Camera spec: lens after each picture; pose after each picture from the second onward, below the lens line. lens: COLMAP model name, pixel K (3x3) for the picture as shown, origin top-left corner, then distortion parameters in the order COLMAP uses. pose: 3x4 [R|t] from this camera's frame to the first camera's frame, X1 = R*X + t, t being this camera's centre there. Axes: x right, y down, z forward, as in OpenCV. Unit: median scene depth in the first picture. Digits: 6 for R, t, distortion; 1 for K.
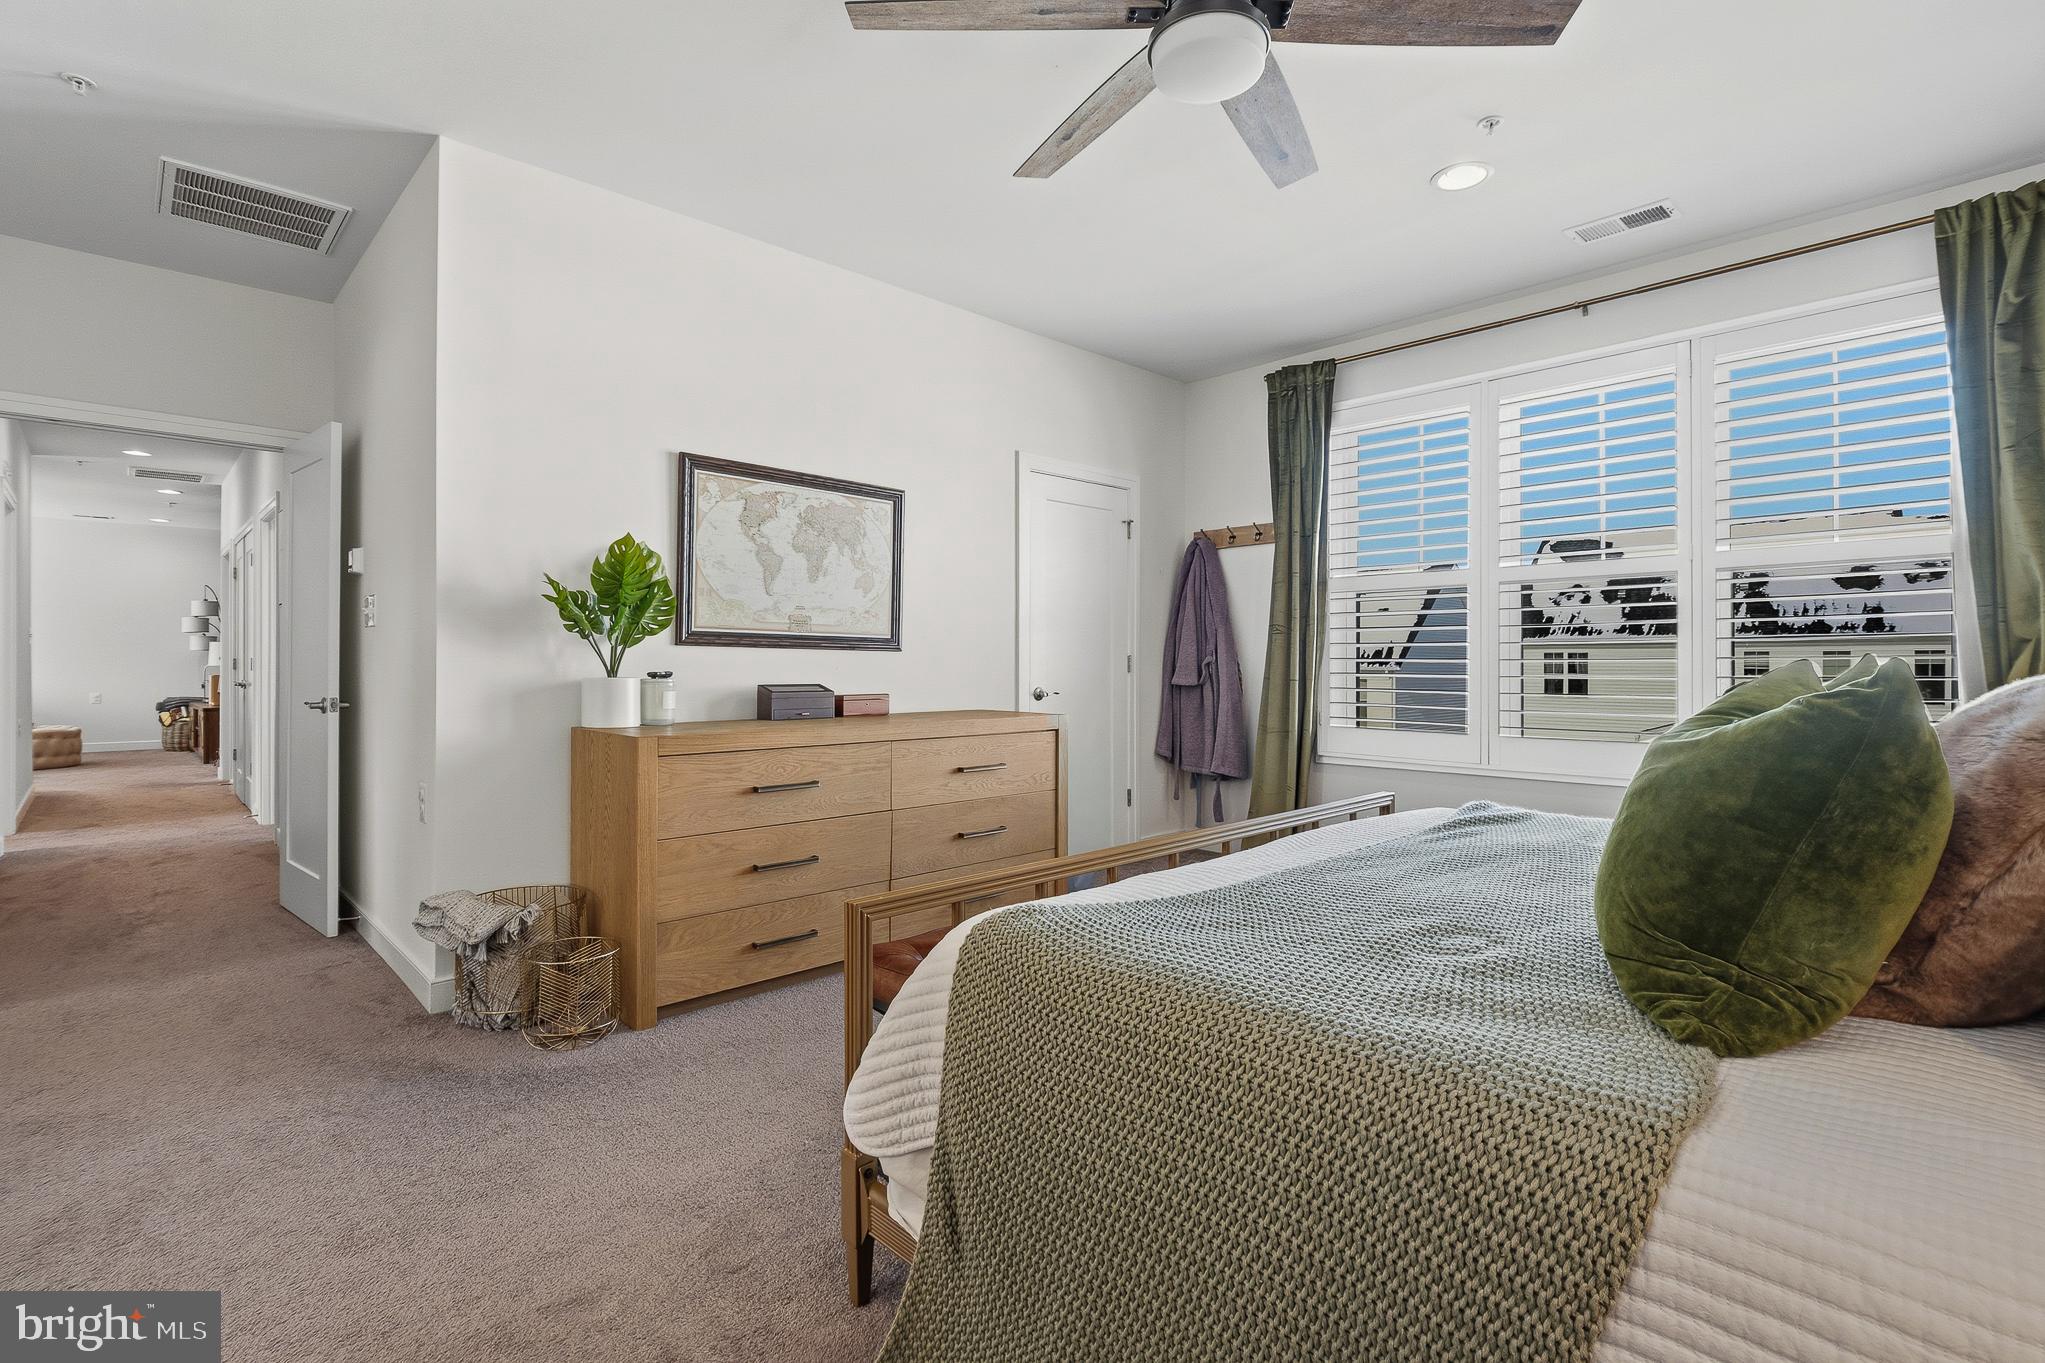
lens RADIAL K [[939.7, 0, 976.0], [0, 939.7, 665.6], [0, 0, 1]] dist [-0.003579, -0.003636]
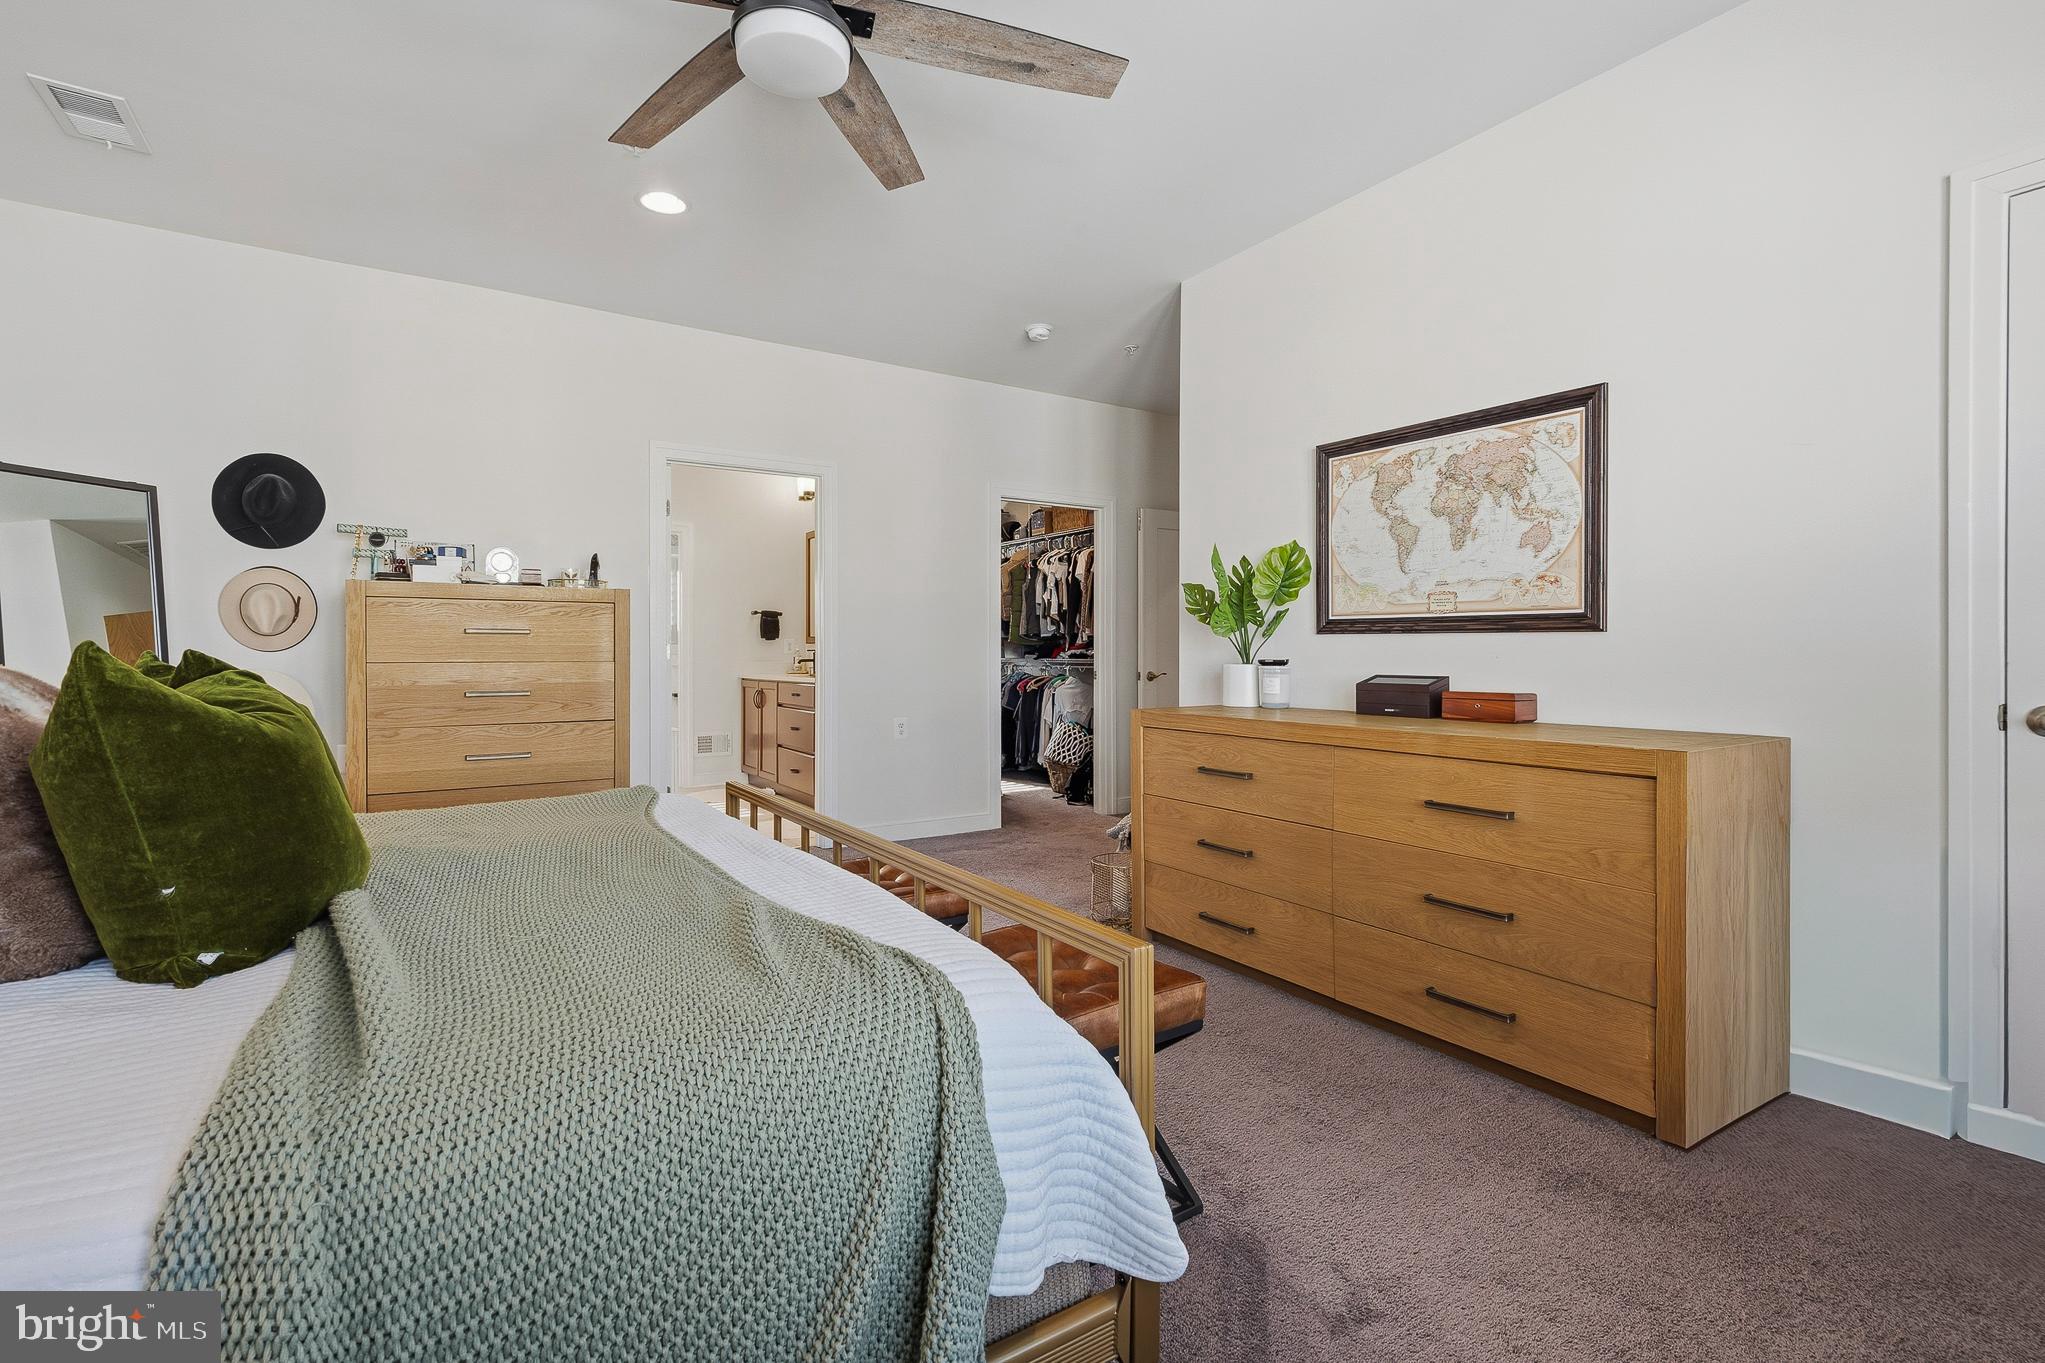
lens RADIAL K [[939.7, 0, 1037.9], [0, 939.7, 654.2], [0, 0, 1]] dist [-0.003579, -0.003636]
pose [[-0.161937, -0.000001, -0.986801, 0.735763], [0.000920, 1.000000, -0.000152, 0.000048], [0.986801, -0.000932, -0.161937, 0.848983]]
